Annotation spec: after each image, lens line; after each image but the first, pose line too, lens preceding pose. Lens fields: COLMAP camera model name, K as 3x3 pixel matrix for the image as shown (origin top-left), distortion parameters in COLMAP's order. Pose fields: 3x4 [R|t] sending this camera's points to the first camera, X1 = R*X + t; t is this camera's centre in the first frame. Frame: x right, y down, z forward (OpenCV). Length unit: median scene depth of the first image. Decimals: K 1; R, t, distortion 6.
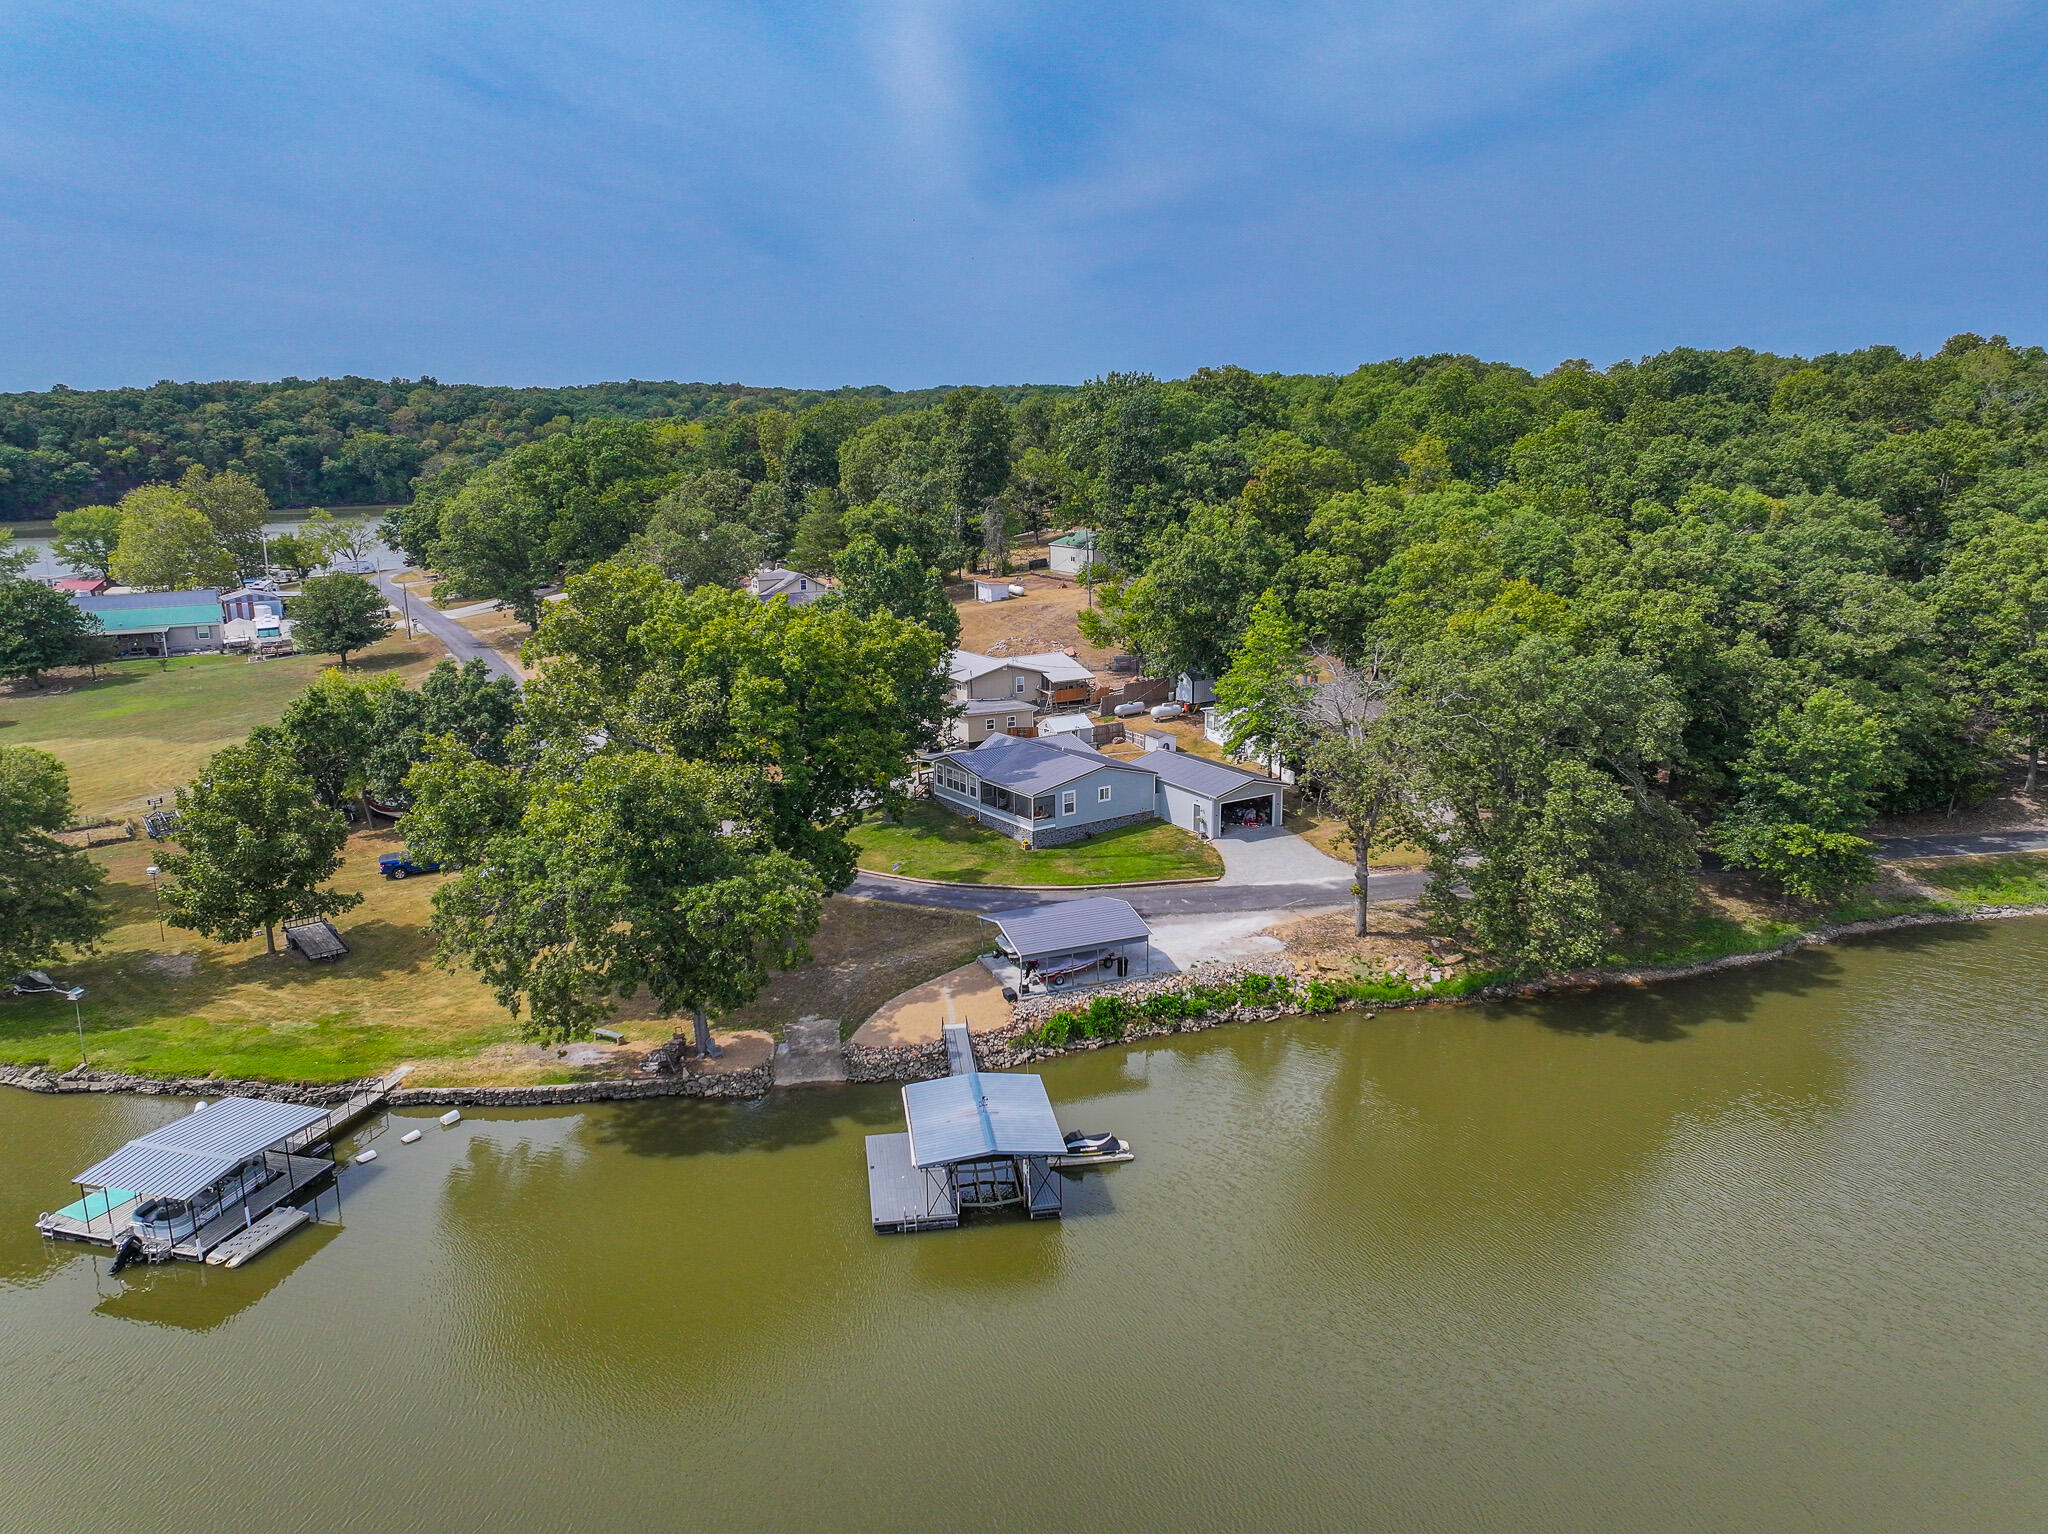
lens RADIAL K [[1429.1, 0, 1026.5], [0, 1429.1, 764.7], [0, 0, 1]] dist [-0.000043, 0.010090]
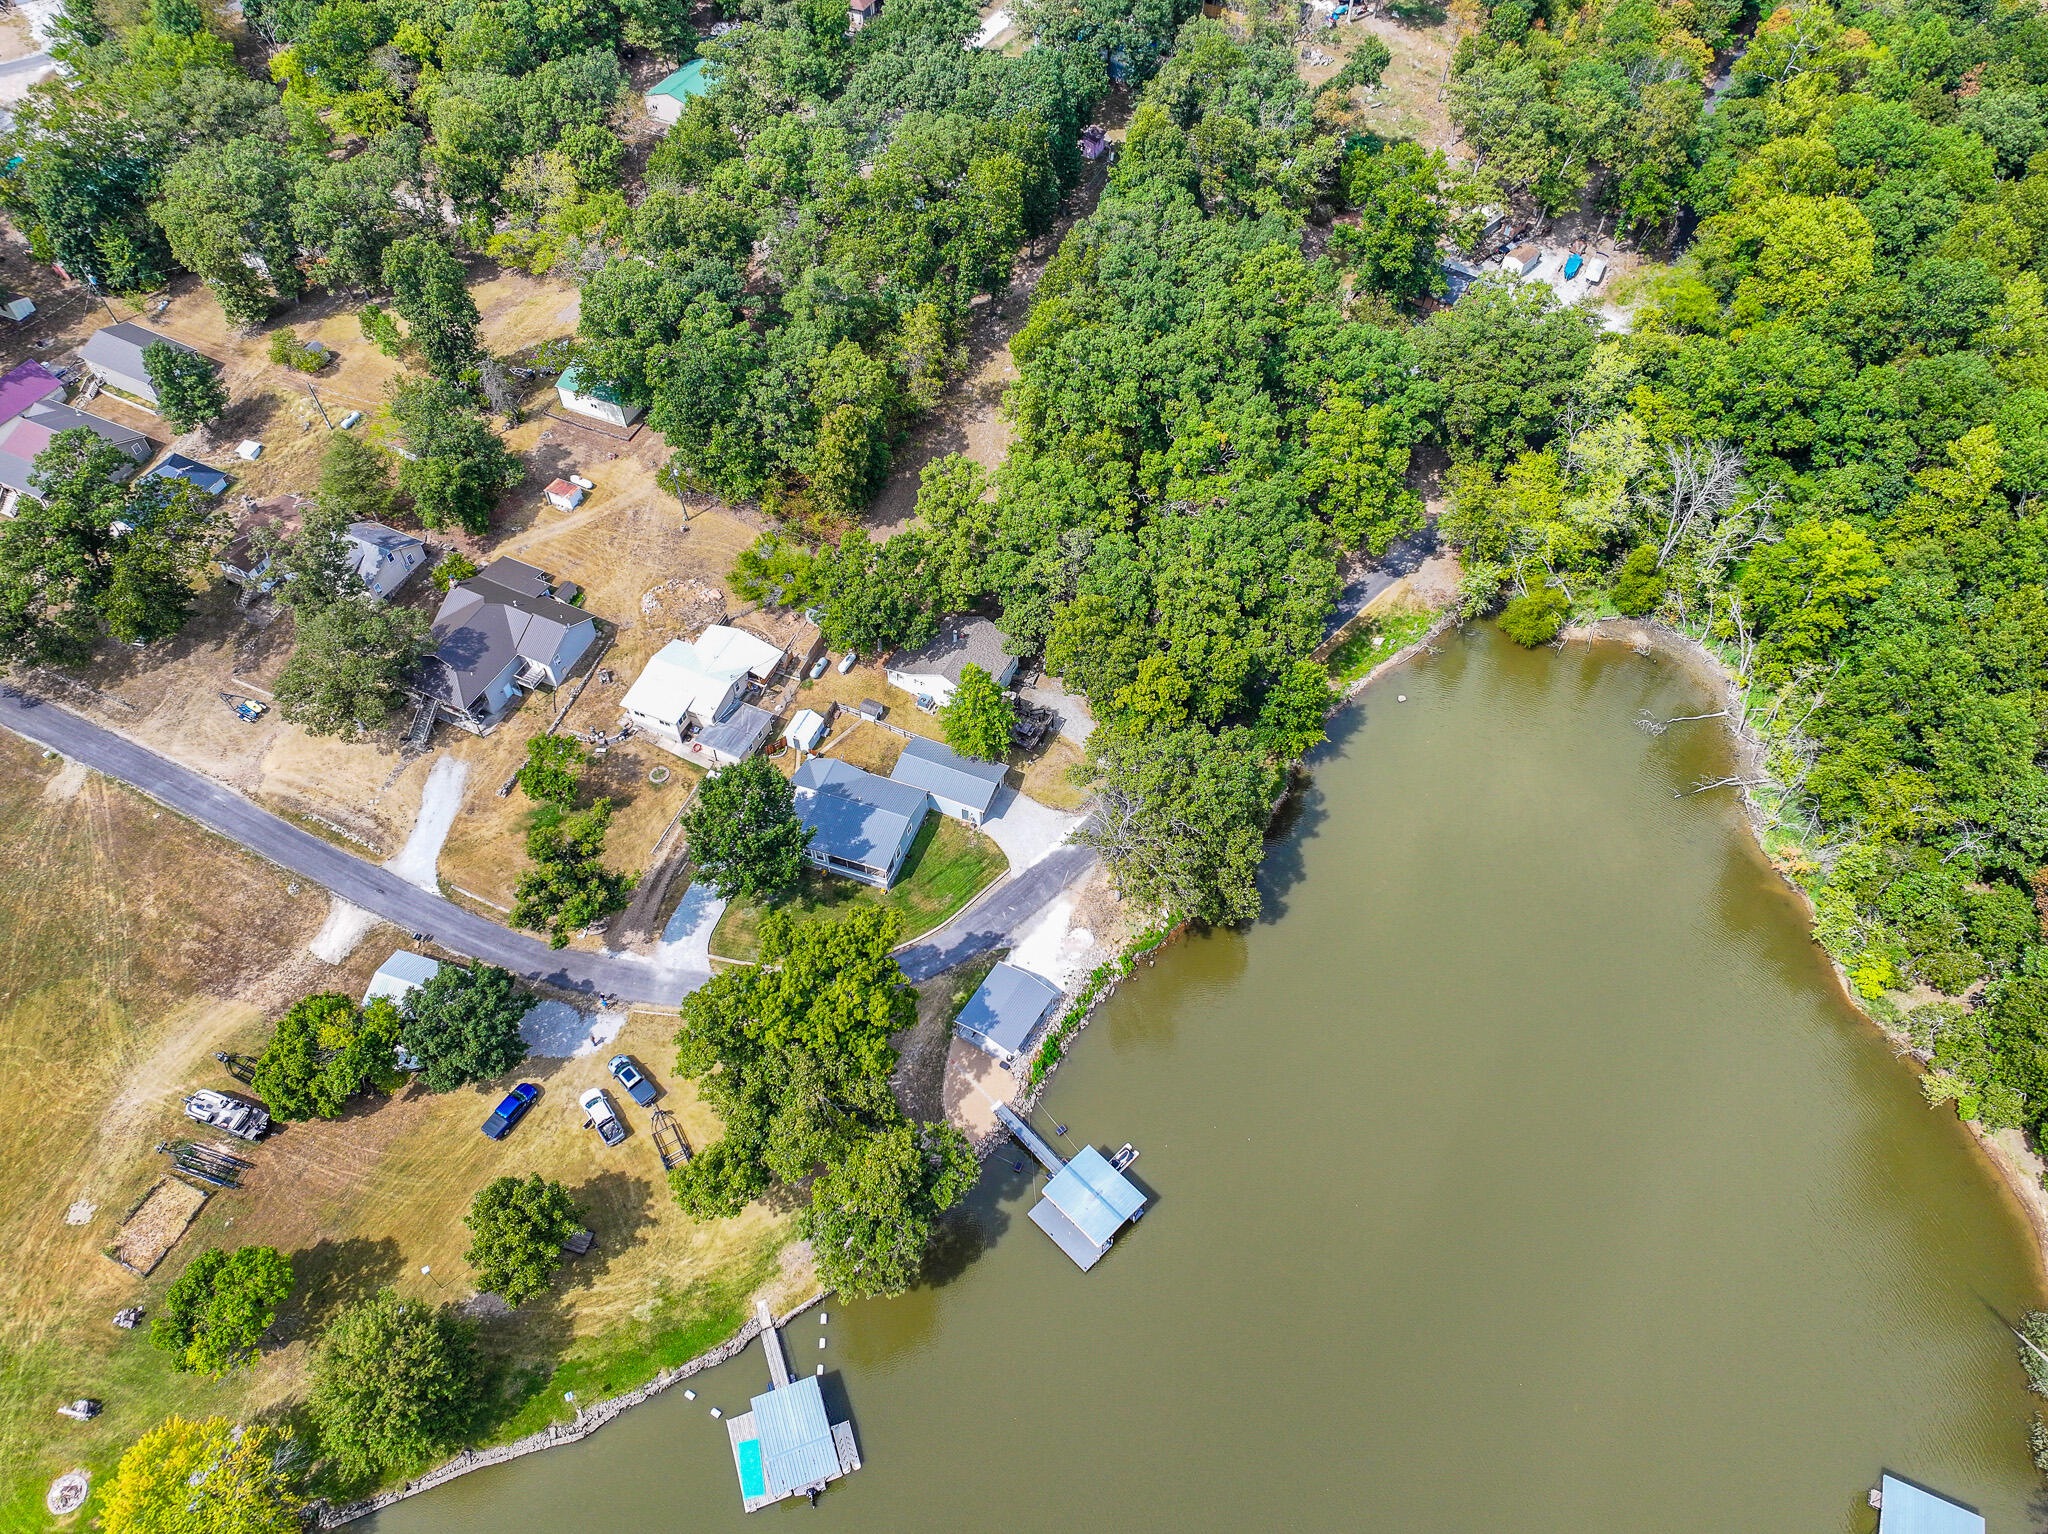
lens RADIAL K [[1429.1, 0, 1019.8], [0, 1429.1, 747.1], [0, 0, 1]] dist [-0.000043, 0.010090]
pose [[0.812360, -0.447608, 0.373789, -0.407805], [0.129961, 0.763816, 0.632215, -1.068611], [-0.568491, -0.465008, 0.678665, -0.043208]]
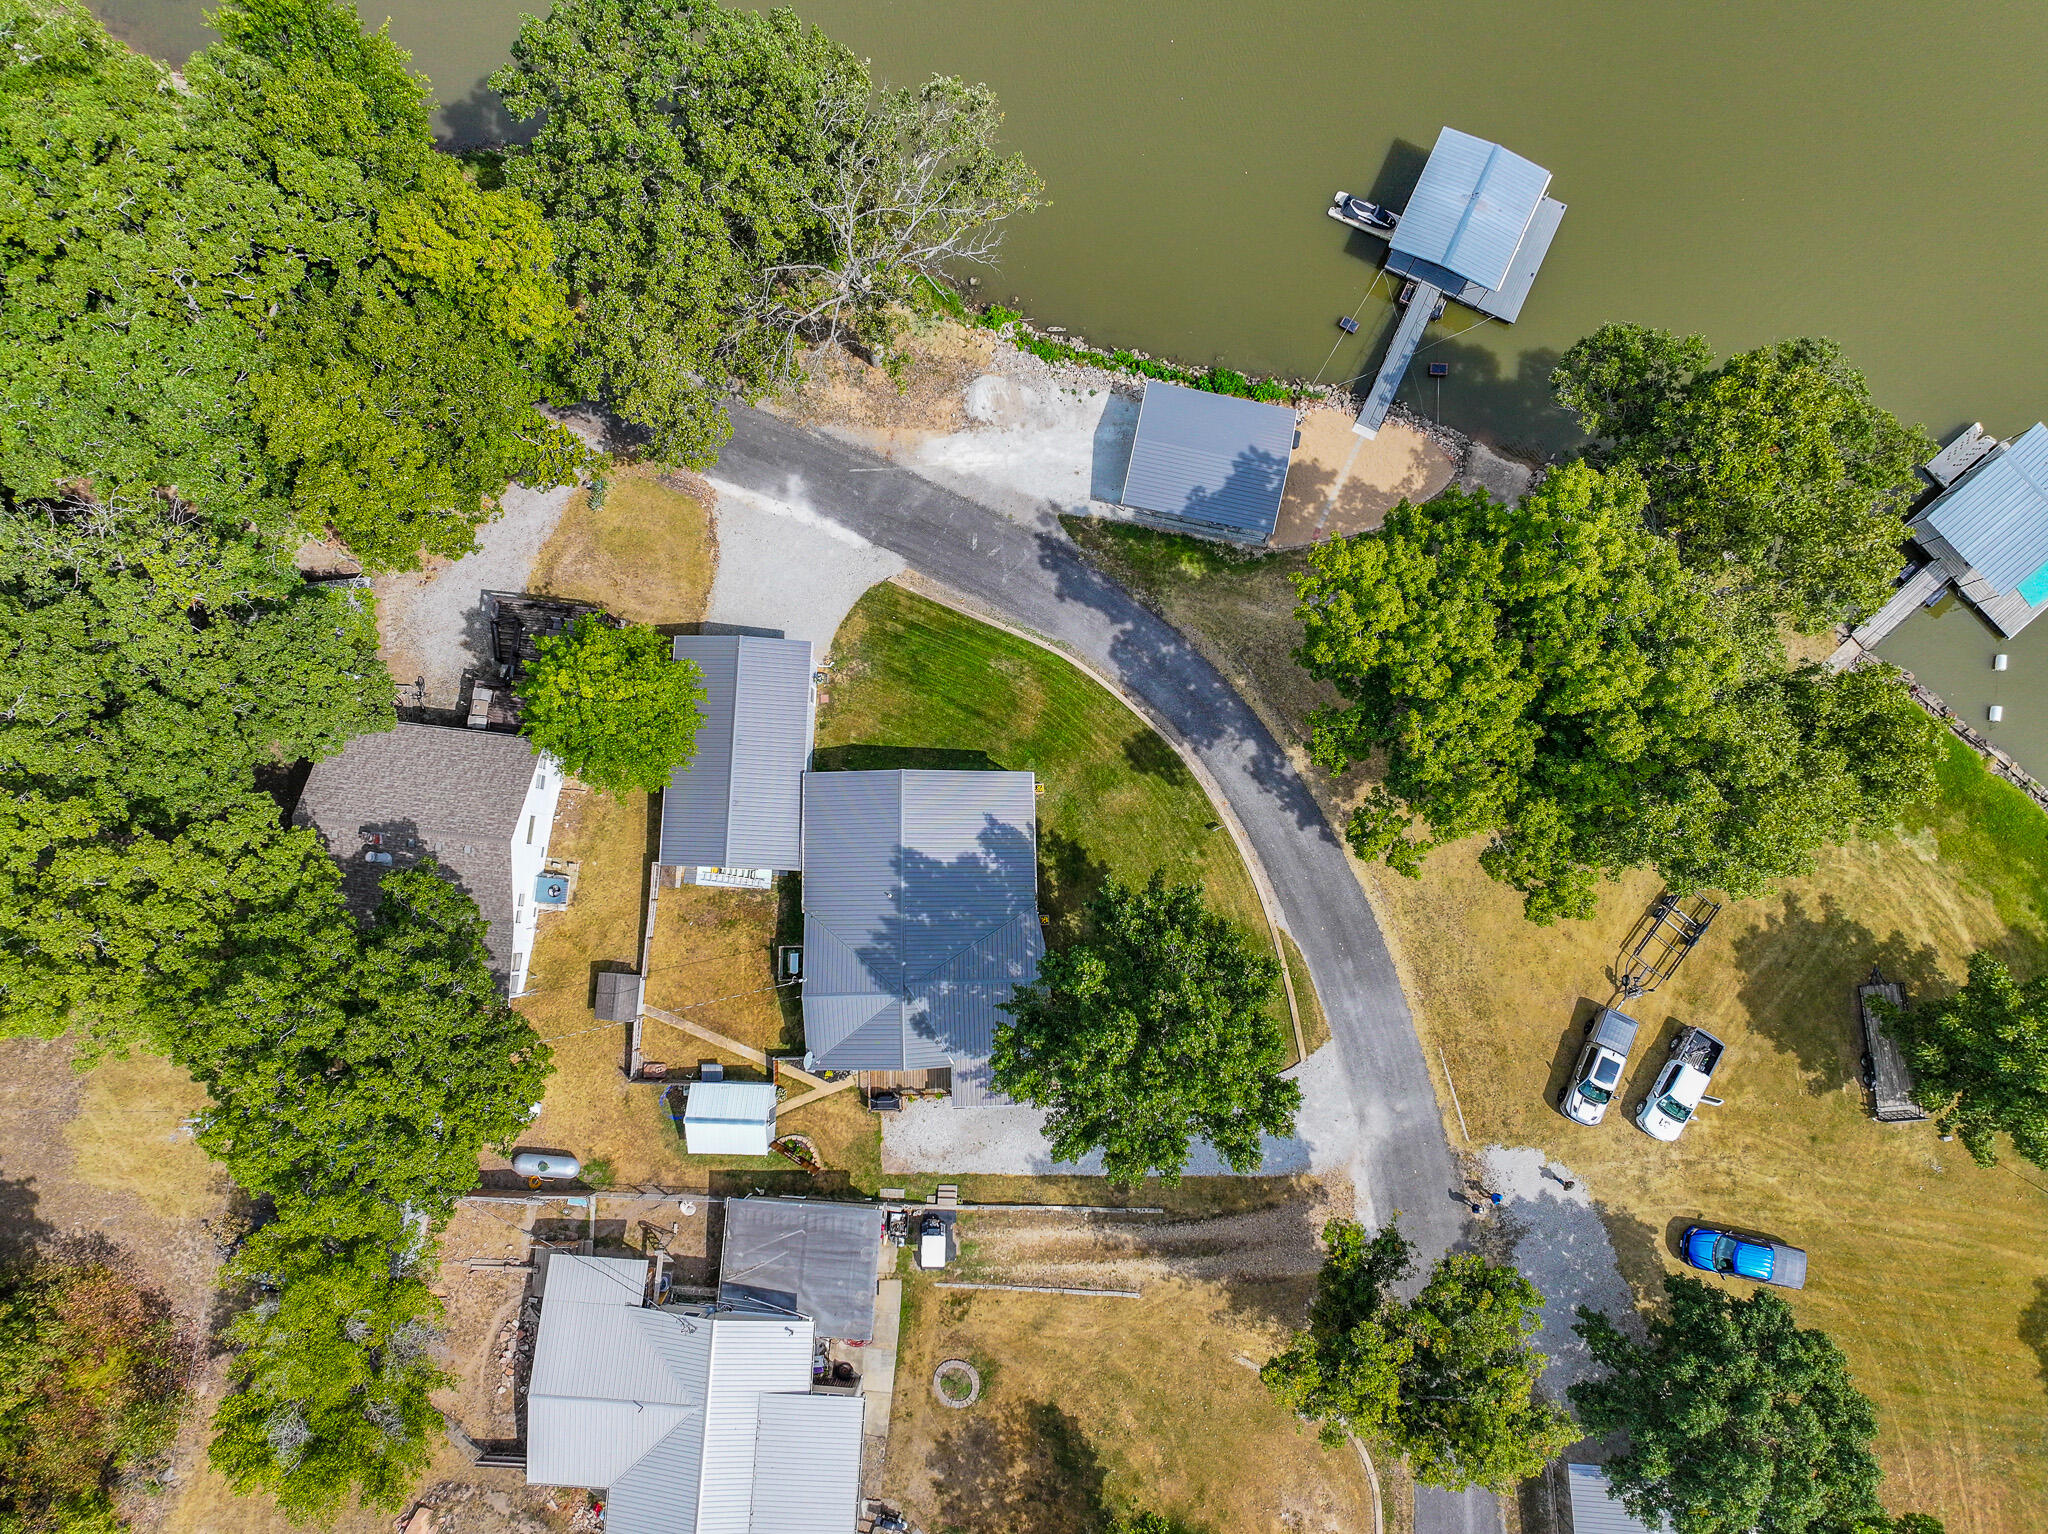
lens RADIAL K [[1429.1, 0, 1024.5], [0, 1429.1, 771.3], [0, 0, 1]] dist [-0.000043, 0.010090]
pose [[-0.830474, -0.552180, 0.073556, -0.046817], [0.147248, -0.090251, 0.984973, -0.714232], [-0.537244, 0.828826, 0.156259, 0.941435]]
